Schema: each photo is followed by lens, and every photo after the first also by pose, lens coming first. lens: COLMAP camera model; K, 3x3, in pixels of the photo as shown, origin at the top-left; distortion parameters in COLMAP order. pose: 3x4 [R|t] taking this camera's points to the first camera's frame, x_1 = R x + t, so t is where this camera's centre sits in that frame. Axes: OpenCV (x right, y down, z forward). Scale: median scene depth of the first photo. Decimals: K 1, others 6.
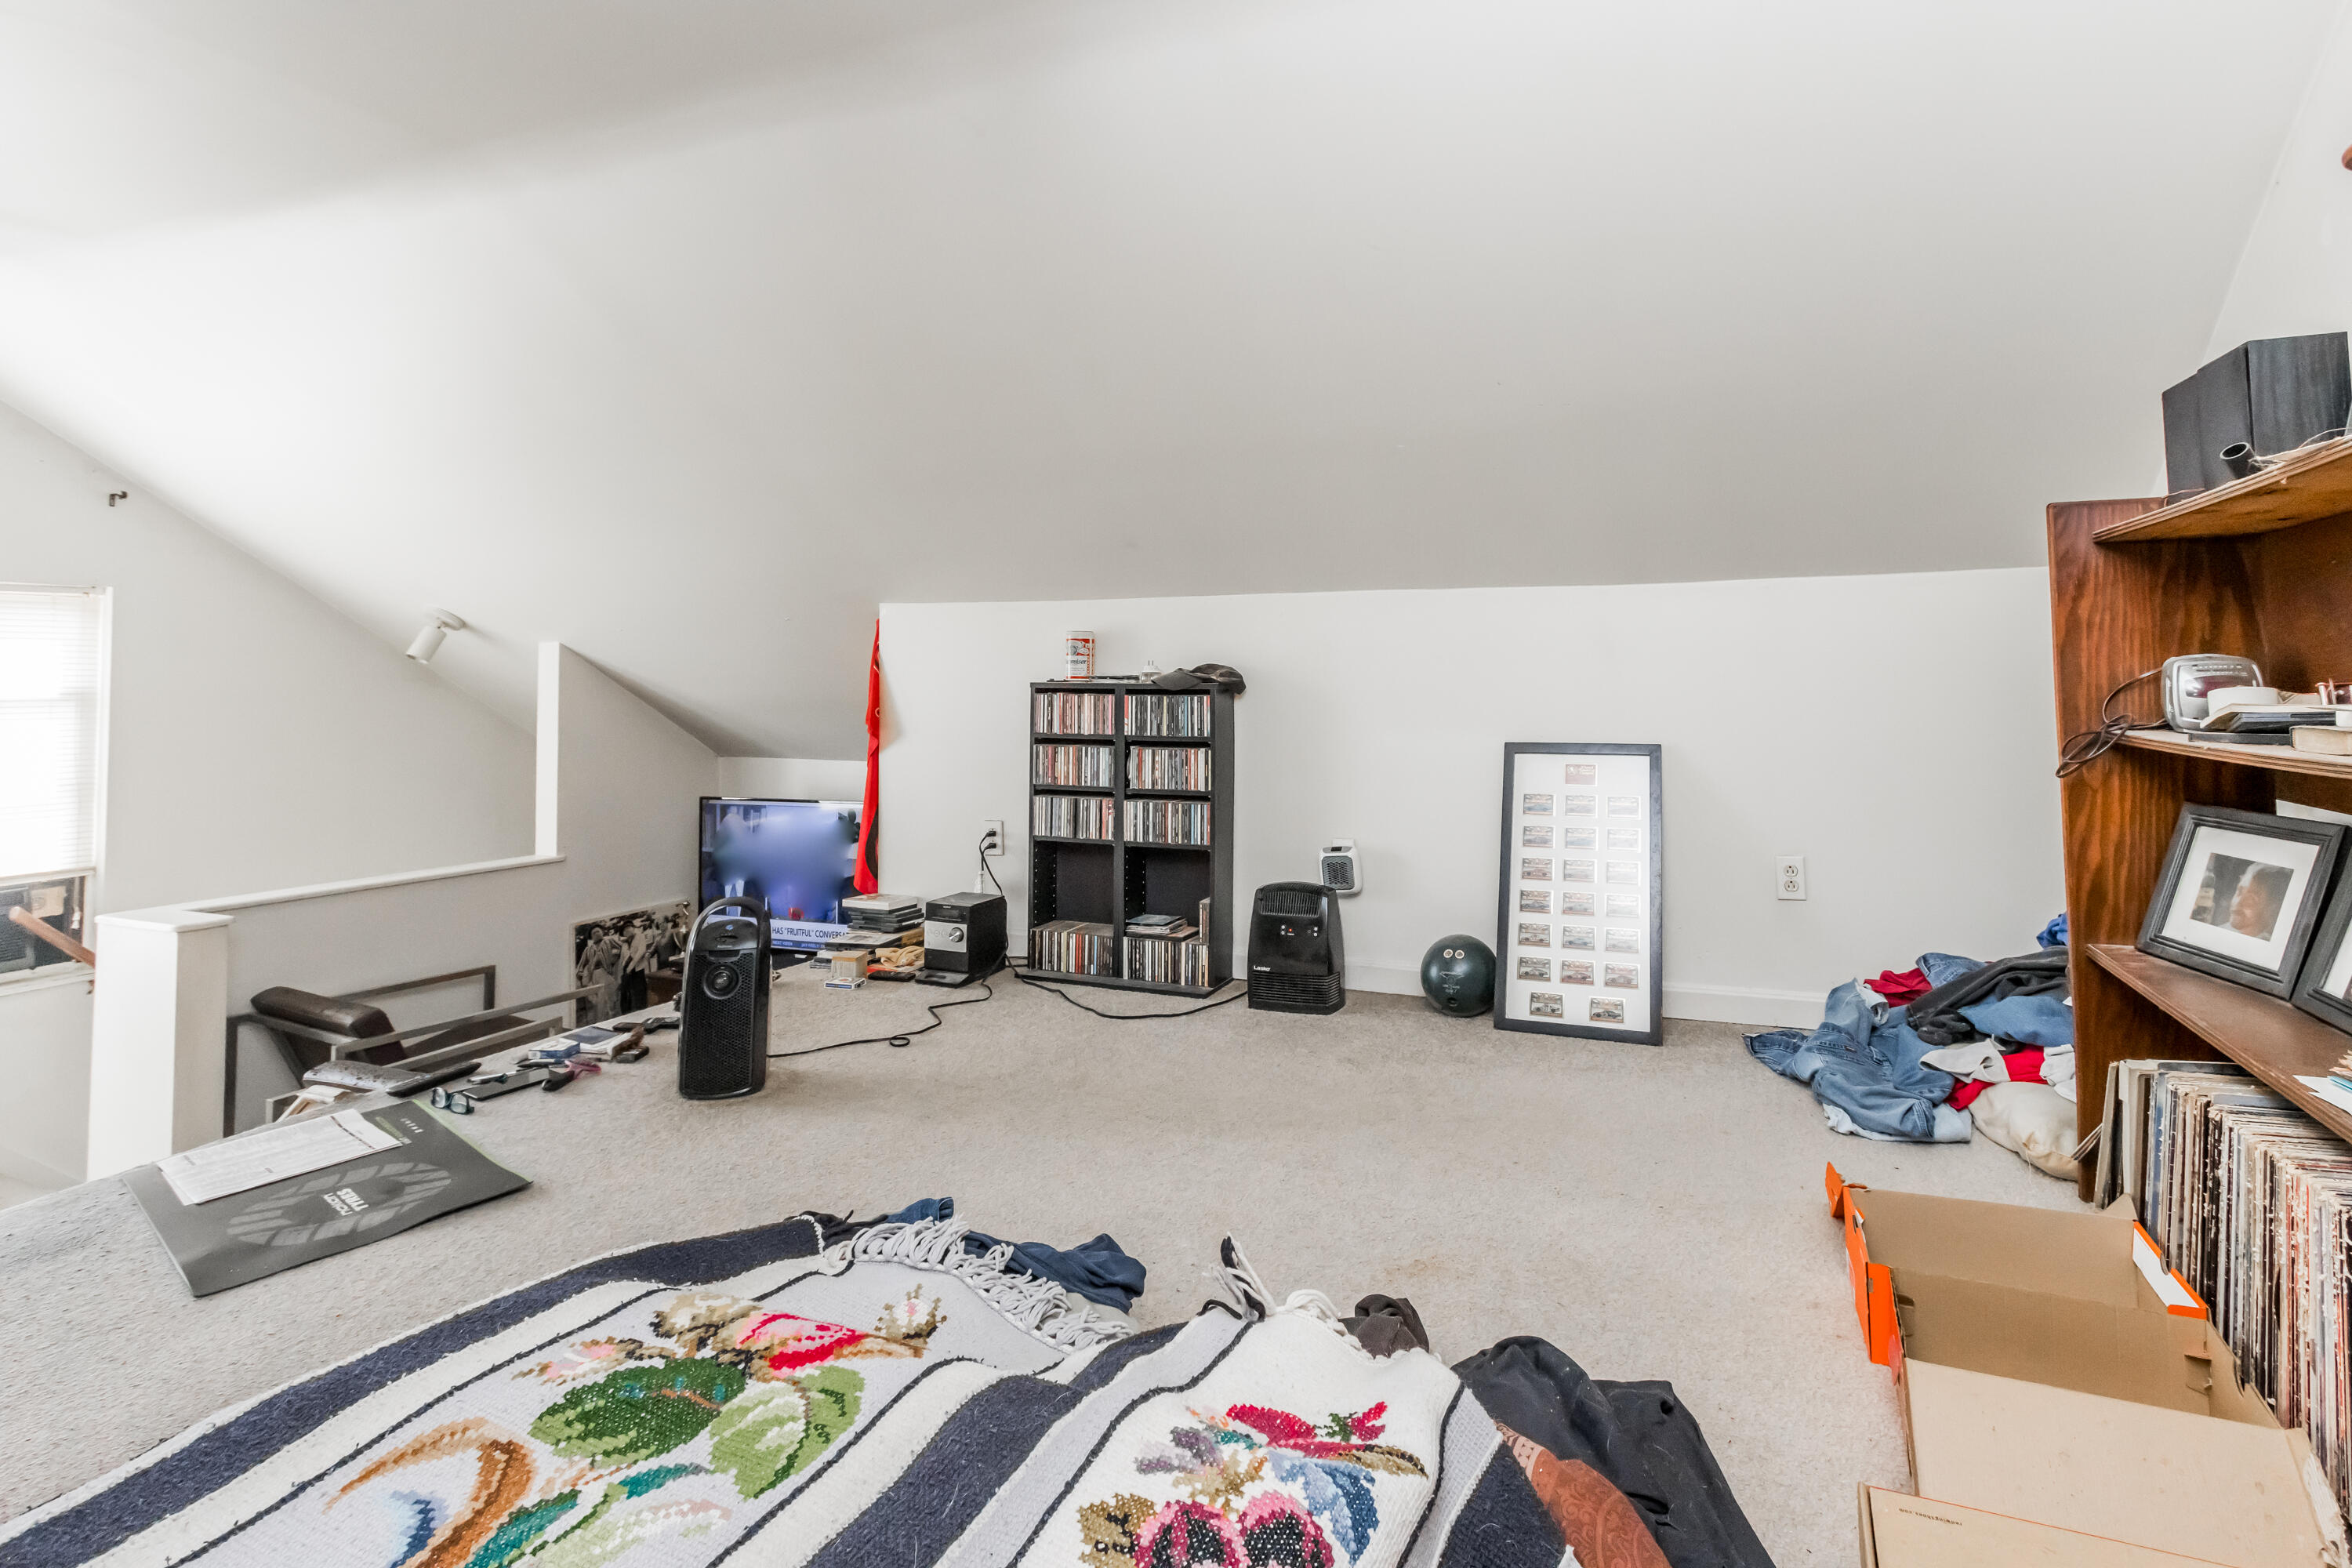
lens RADIAL K [[1283.7, 0, 1175.7], [0, 1283.7, 704.1], [0, 0, 1]] dist [-0.005440, -0.001307]
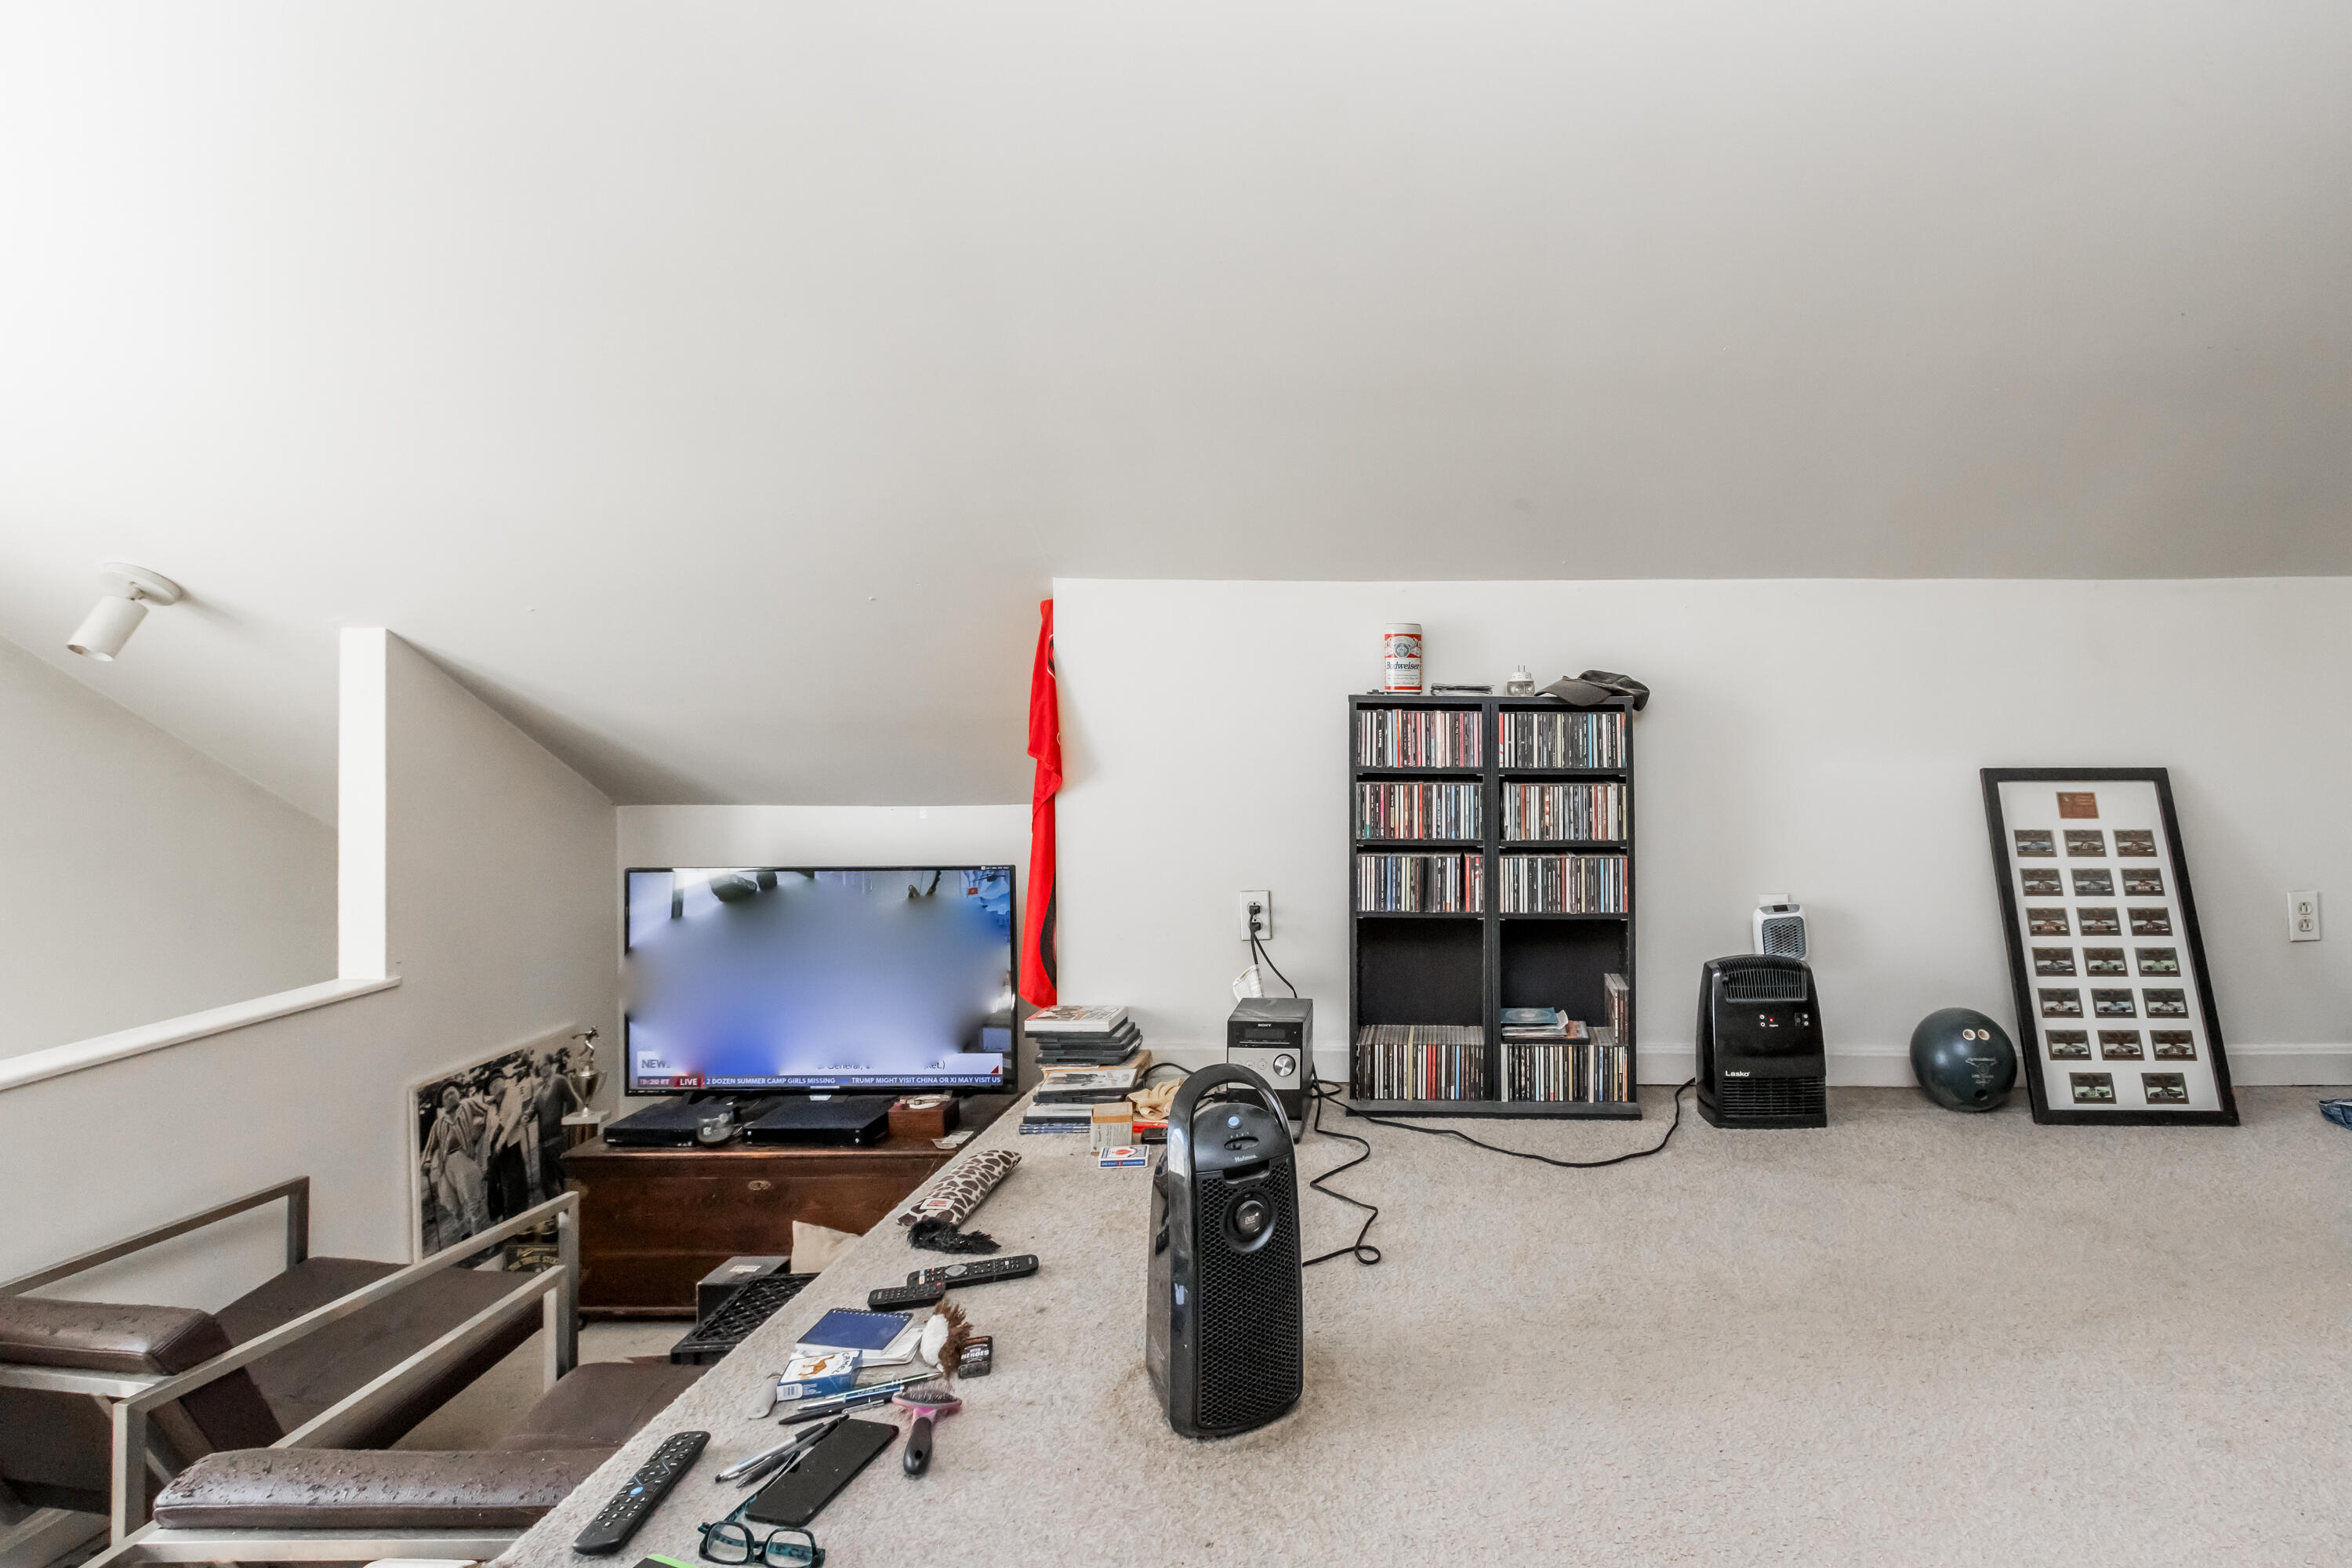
lens RADIAL K [[1283.7, 0, 1175.7], [0, 1283.7, 704.1], [0, 0, 1]] dist [-0.005440, -0.001307]
pose [[0.927634, -0.001895, 0.373487, -0.480197], [0.005299, 0.999953, -0.008087, -0.006894], [-0.373454, 0.009481, 0.927600, 0.387831]]
